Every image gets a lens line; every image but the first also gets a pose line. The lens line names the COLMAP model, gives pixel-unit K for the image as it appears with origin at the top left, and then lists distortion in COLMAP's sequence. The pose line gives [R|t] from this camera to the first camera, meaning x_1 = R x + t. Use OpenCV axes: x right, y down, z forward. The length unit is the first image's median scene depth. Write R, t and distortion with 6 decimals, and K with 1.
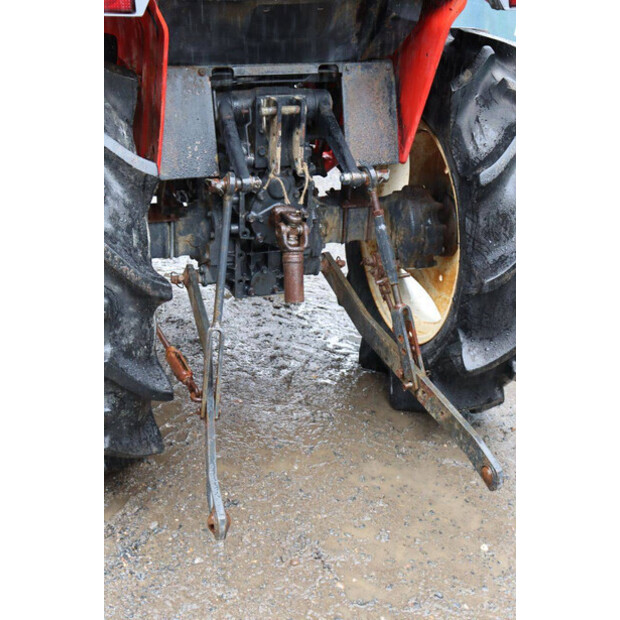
lens RADIAL K [[1028.9, 0, 316.6], [0, 1028.9, 310.2], [0, 0, 1]] dist [0.180240, 0.000000]
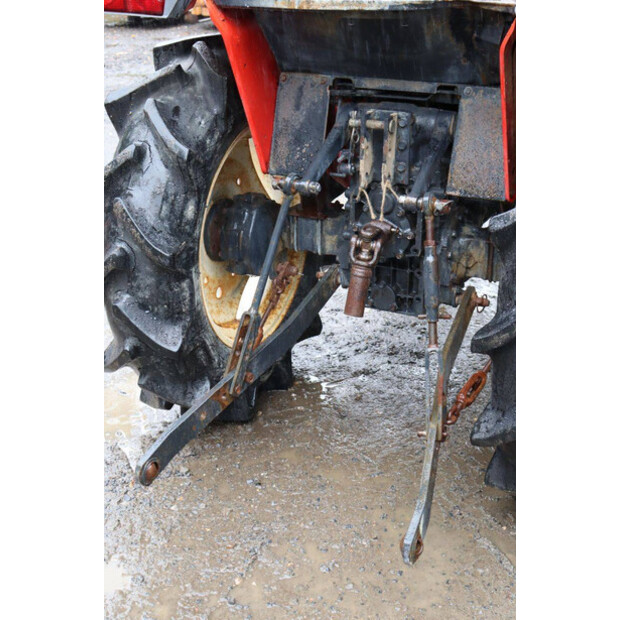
lens RADIAL K [[1028.9, 0, 285.1], [0, 1028.9, 303.3], [0, 0, 1]] dist [0.180240, 0.000000]
pose [[0.673620, 0.237531, -0.699868, 0.652021], [-0.261207, 0.962349, 0.075205, -0.079560], [0.691380, 0.132151, 0.710302, 0.252465]]
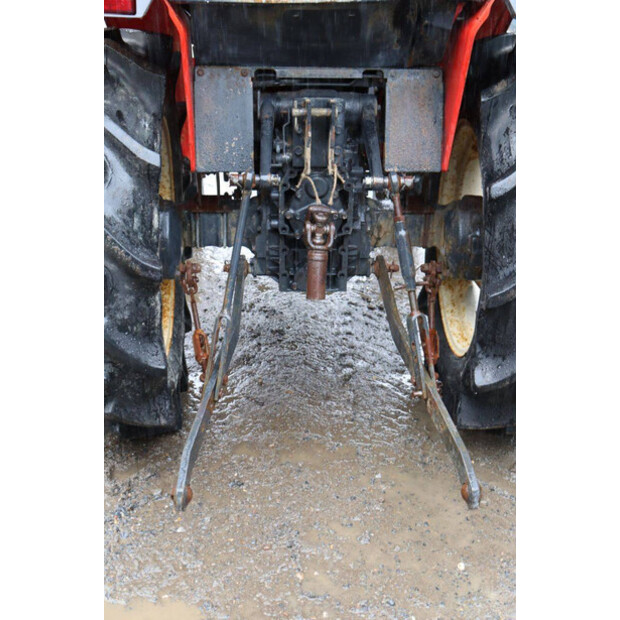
lens RADIAL K [[1028.9, 0, 306.9], [0, 1028.9, 308.8], [0, 0, 1]] dist [0.180240, 0.000000]
pose [[0.954025, 0.102421, -0.281686, 0.269962], [-0.104251, 0.994515, 0.008523, -0.006280], [0.281014, 0.021234, 0.959469, 0.012244]]
